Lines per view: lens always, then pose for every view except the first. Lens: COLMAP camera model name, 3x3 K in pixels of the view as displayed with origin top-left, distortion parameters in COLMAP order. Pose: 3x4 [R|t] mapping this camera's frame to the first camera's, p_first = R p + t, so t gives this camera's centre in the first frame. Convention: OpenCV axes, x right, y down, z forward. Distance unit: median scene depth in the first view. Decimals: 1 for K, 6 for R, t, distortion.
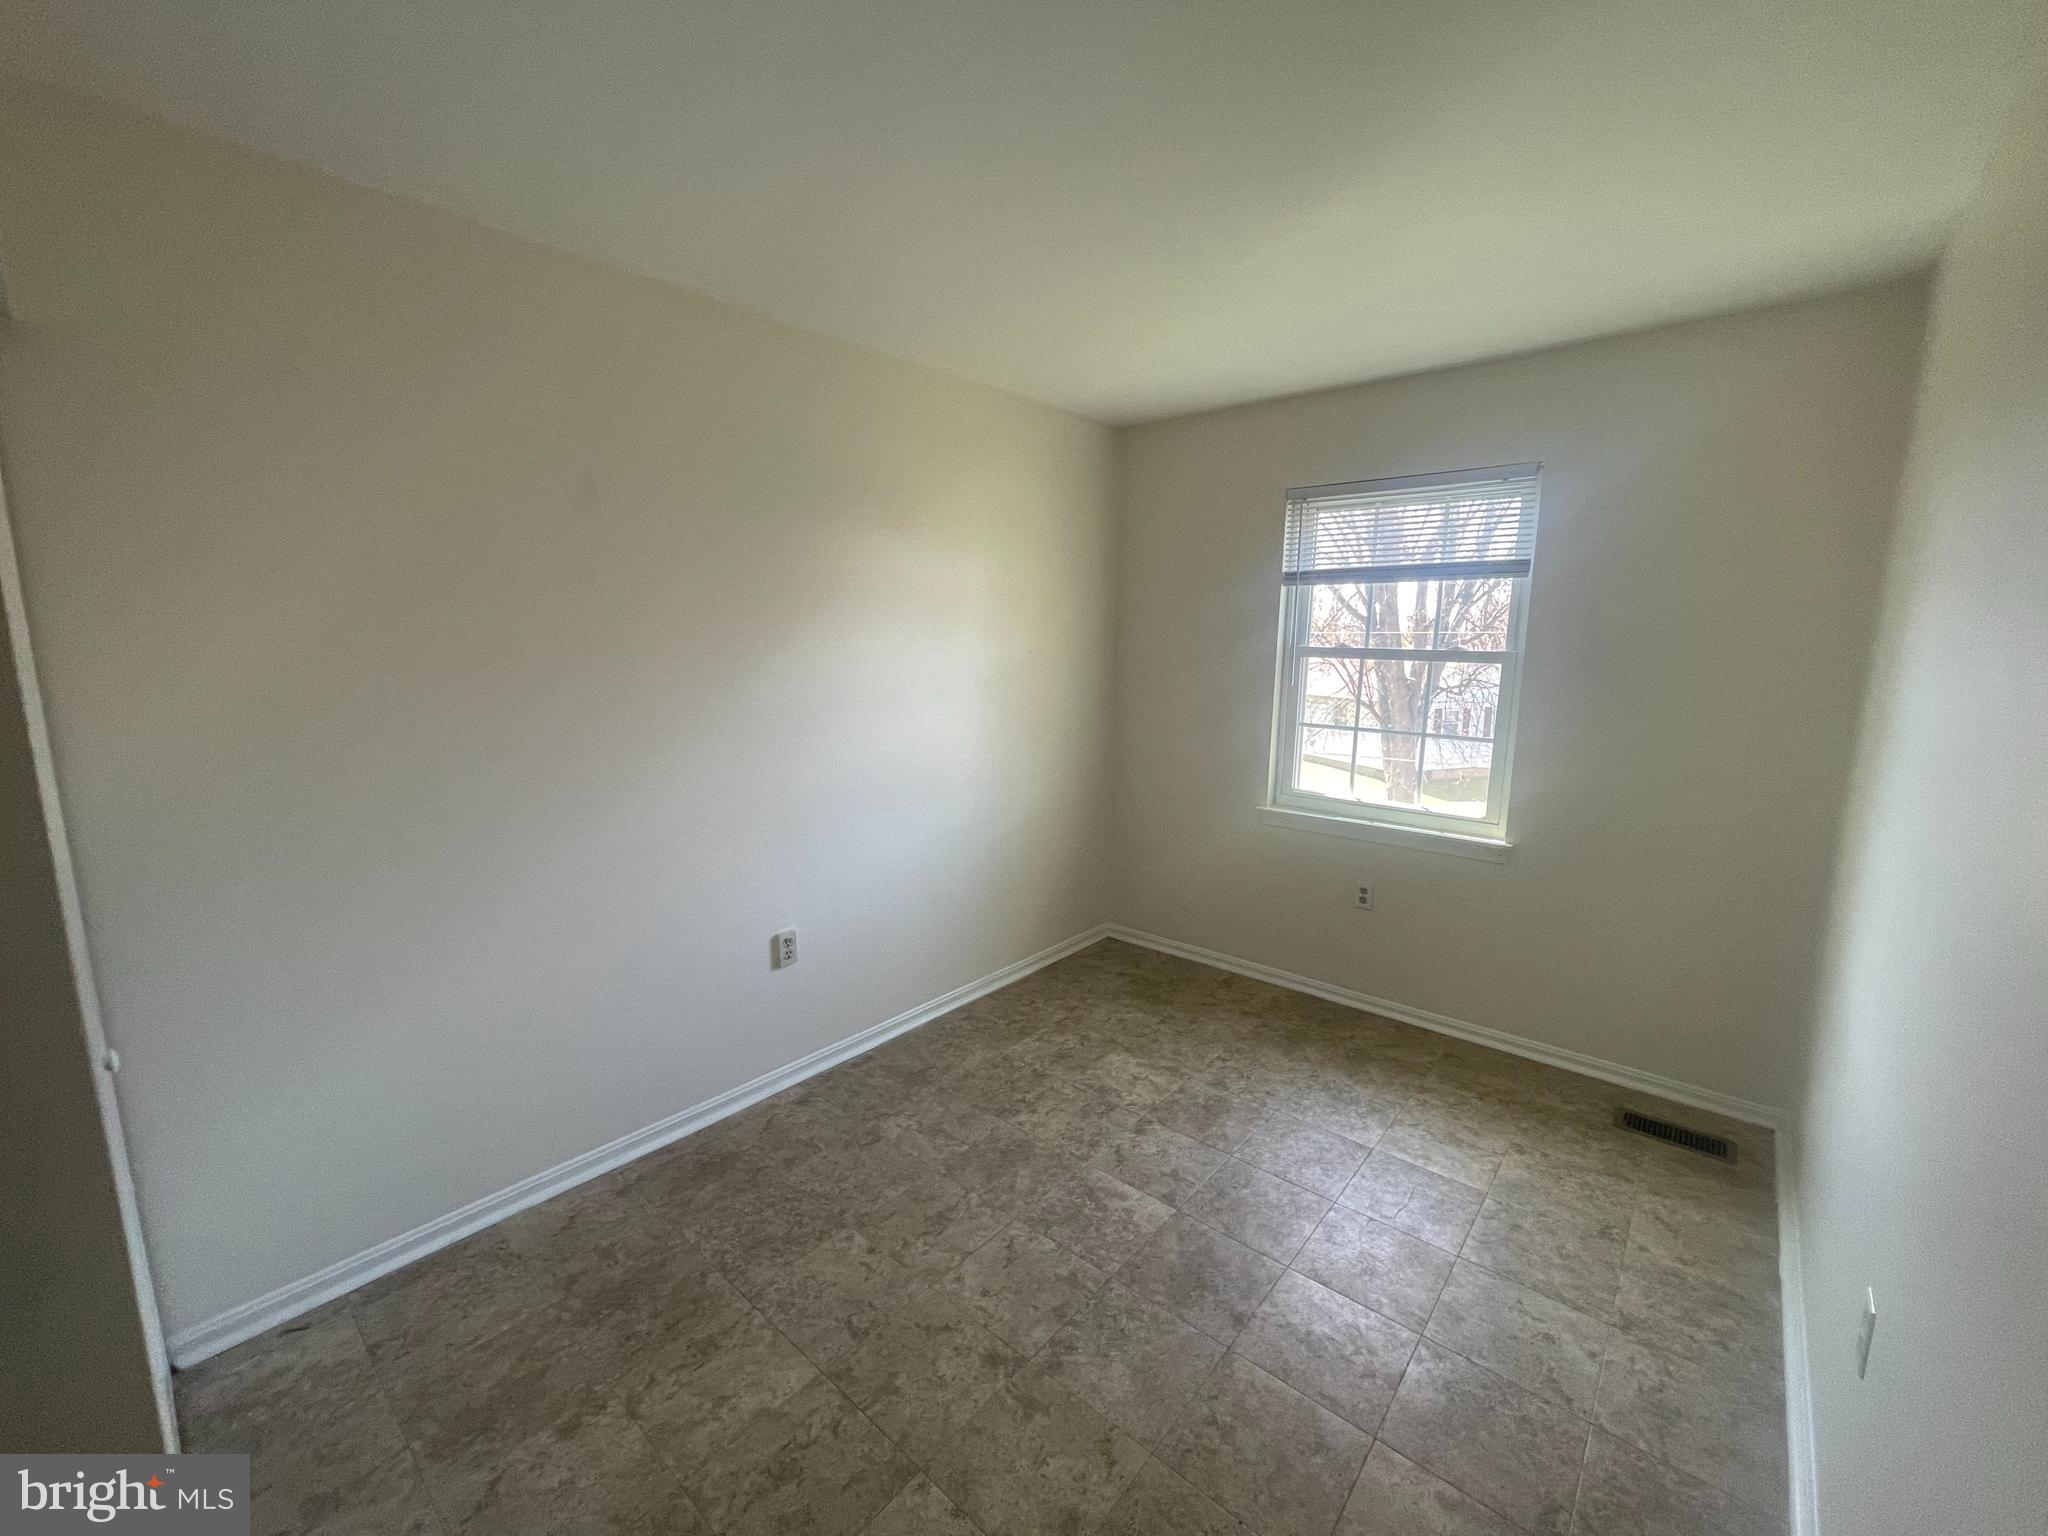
lens RADIAL K [[832.8, 0, 1025.3], [0, 832.8, 767.7], [0, 0, 1]] dist [-0.000263, 0.000251]
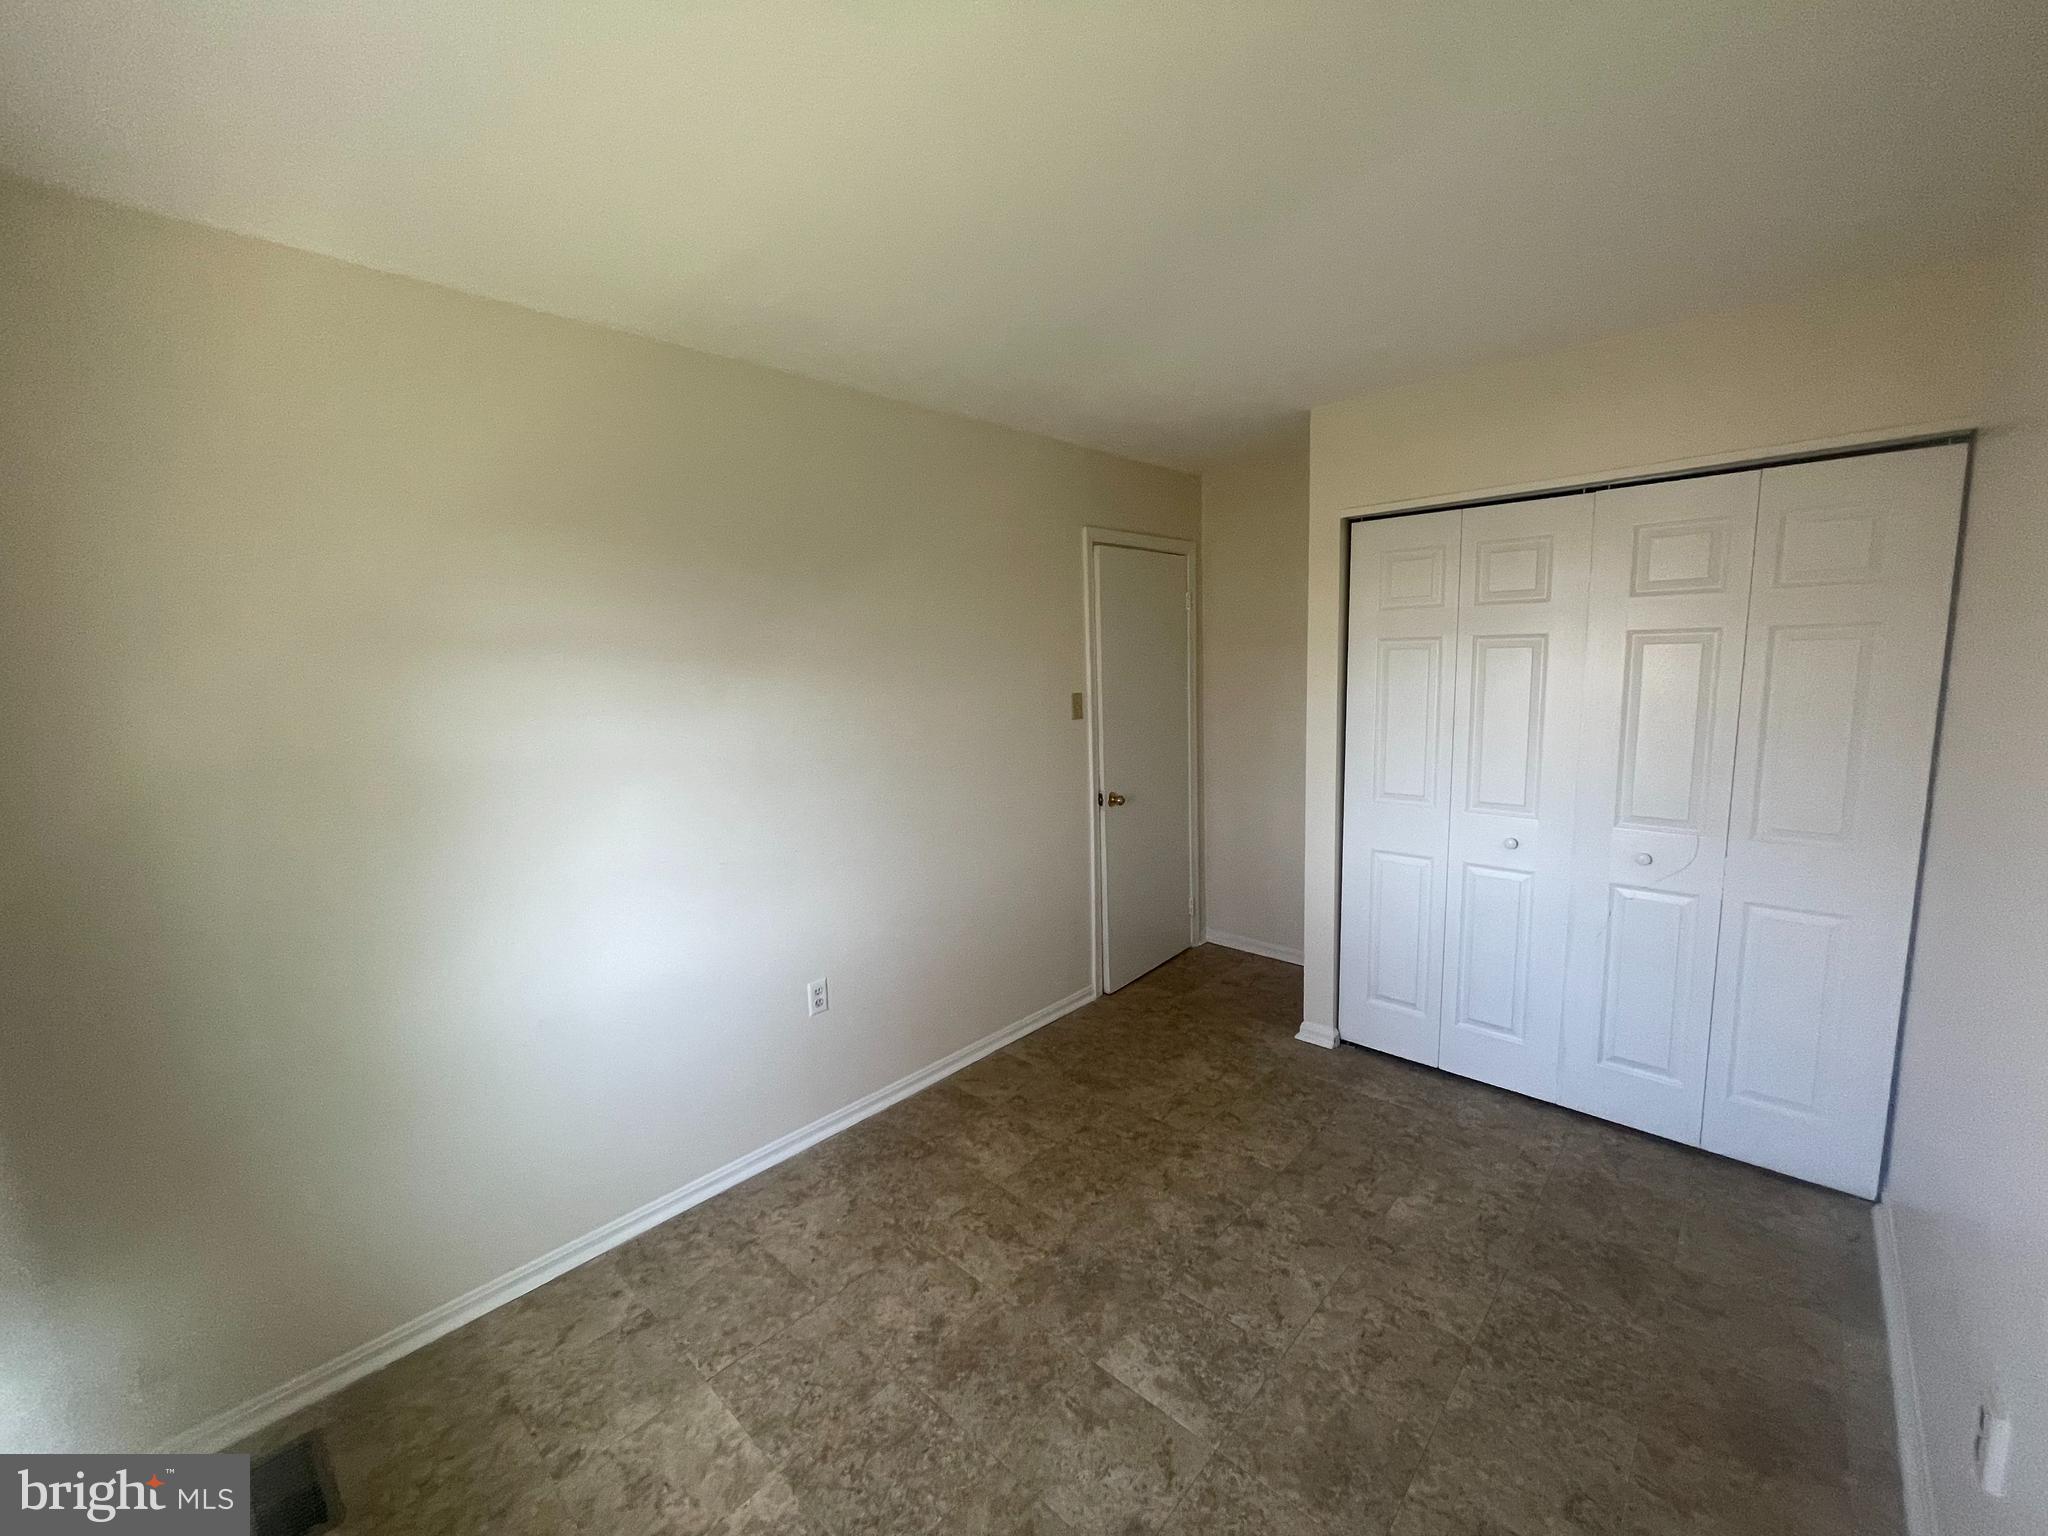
lens RADIAL K [[832.8, 0, 1023.6], [0, 832.8, 769.0], [0, 0, 1]] dist [-0.000263, 0.000251]
pose [[-0.999020, 0.020720, 0.039114, 0.230985], [0.031520, 0.953410, 0.300028, -0.326447], [-0.031075, 0.300967, -0.953128, 1.788662]]
